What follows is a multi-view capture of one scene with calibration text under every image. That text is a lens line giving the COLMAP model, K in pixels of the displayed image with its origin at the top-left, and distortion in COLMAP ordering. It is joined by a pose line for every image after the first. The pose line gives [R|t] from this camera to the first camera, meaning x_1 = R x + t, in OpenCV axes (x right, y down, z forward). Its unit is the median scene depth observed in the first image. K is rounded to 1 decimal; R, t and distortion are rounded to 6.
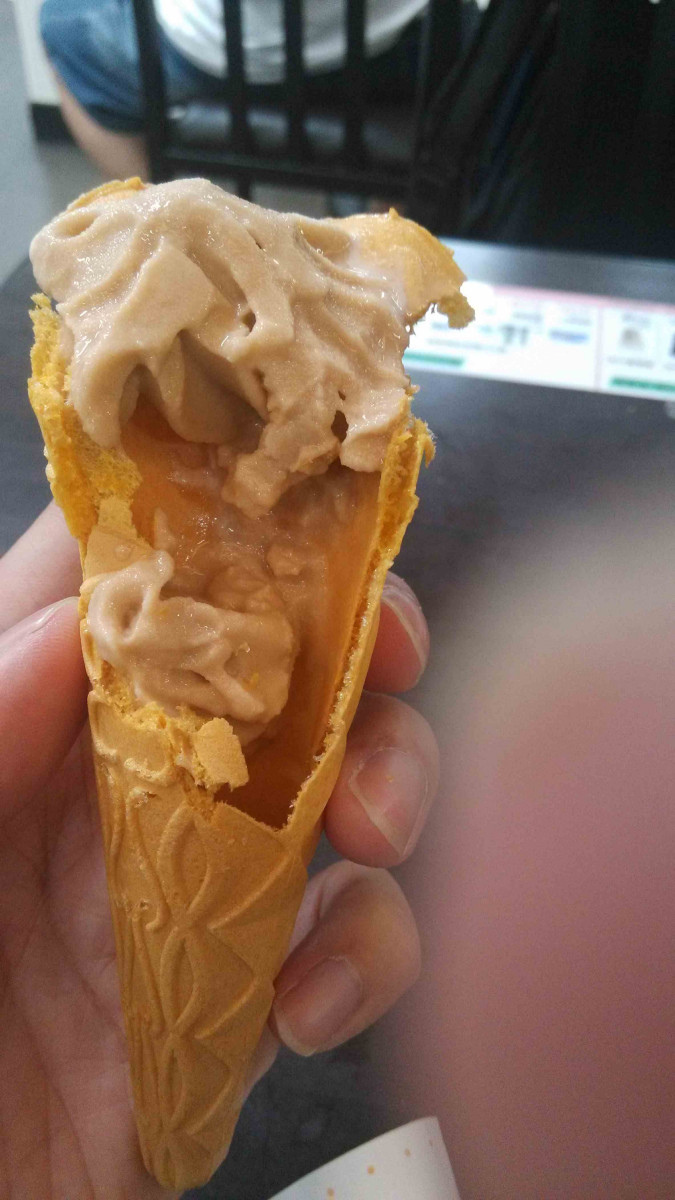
lens RADIAL K [[1003.9, 0, 337.5], [0, 1003.9, 600.0], [0, 0, 1]] dist [0.130083, -0.274298]
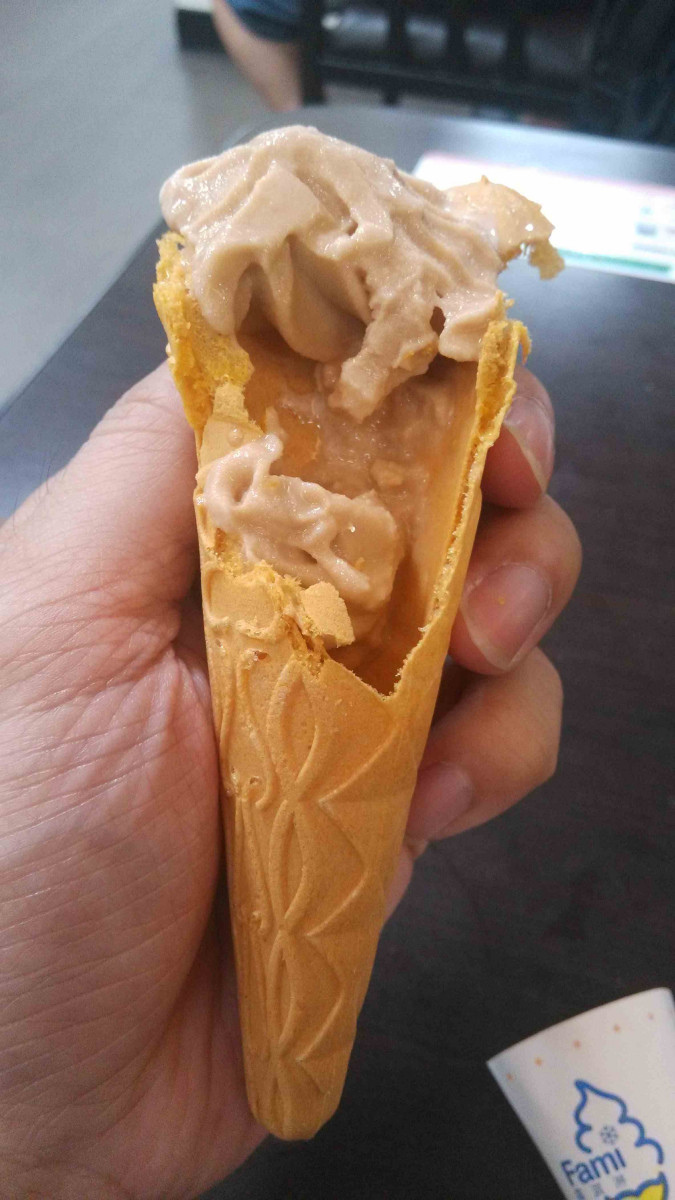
lens RADIAL K [[1003.9, 0, 337.5], [0, 1003.9, 600.0], [0, 0, 1]] dist [0.130083, -0.274298]
pose [[0.994060, -0.025884, -0.105710, 0.002446], [0.006664, 0.983960, -0.178265, 0.310580], [0.108629, 0.176502, 0.978288, 0.000584]]
